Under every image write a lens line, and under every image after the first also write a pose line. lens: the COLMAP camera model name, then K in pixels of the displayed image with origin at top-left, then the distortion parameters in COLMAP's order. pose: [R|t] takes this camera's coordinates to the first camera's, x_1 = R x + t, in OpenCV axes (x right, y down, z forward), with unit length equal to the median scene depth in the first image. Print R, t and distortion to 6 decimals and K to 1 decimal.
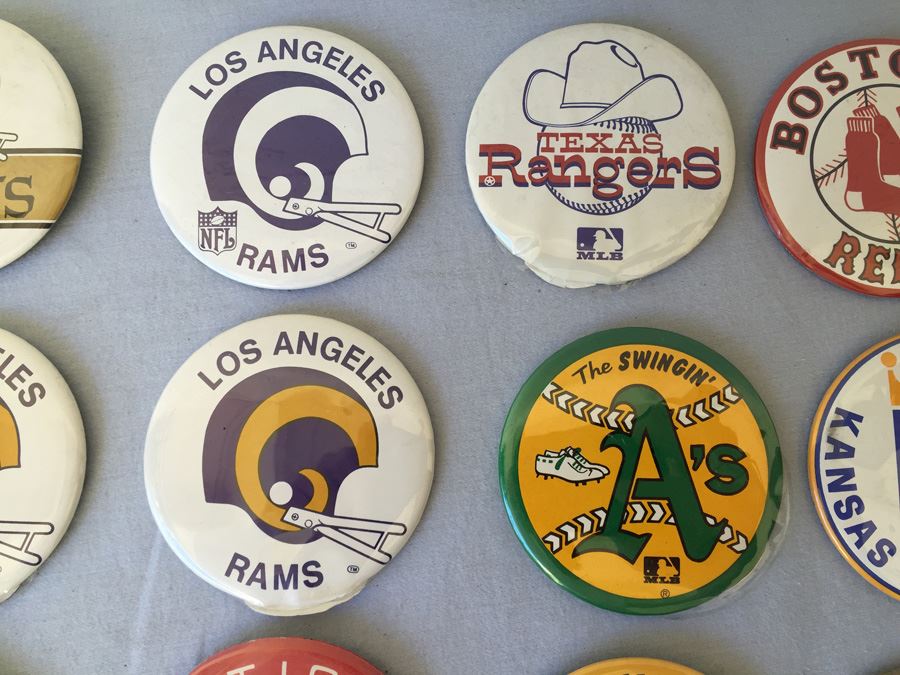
lens RADIAL K [[757.8, 0, 450.3], [0, 757.8, 337.8], [0, 0, 1]] dist [0.082636, -0.122845]
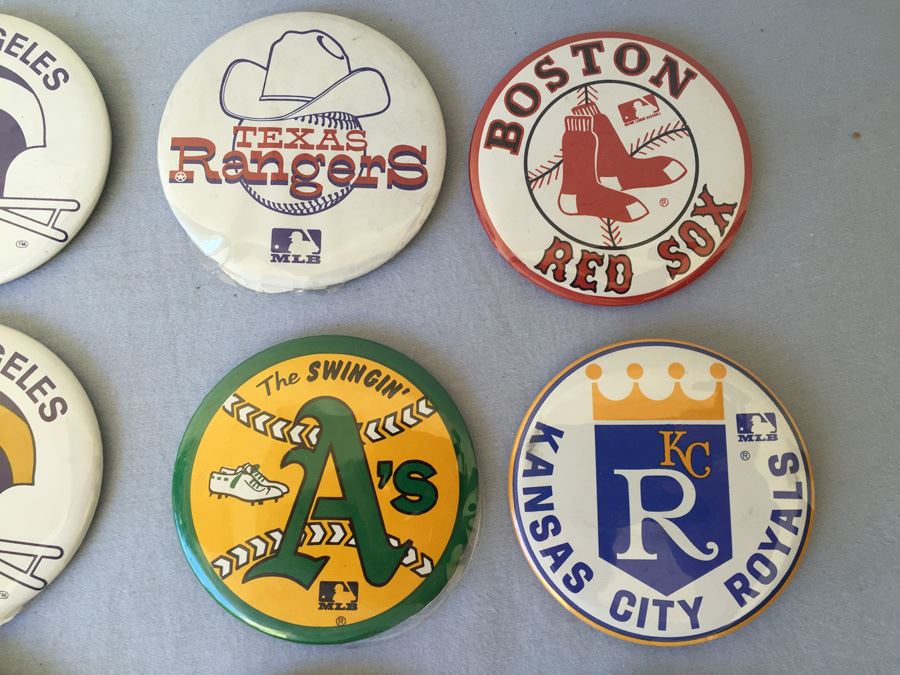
lens RADIAL K [[757.8, 0, 445.4], [0, 757.8, 339.2], [0, 0, 1]] dist [0.082636, -0.122845]
pose [[0.999929, 0.008046, 0.008824, 0.380948], [-0.008004, 0.999956, -0.004807, -0.005750], [-0.008863, 0.004736, 0.999950, 0.063039]]
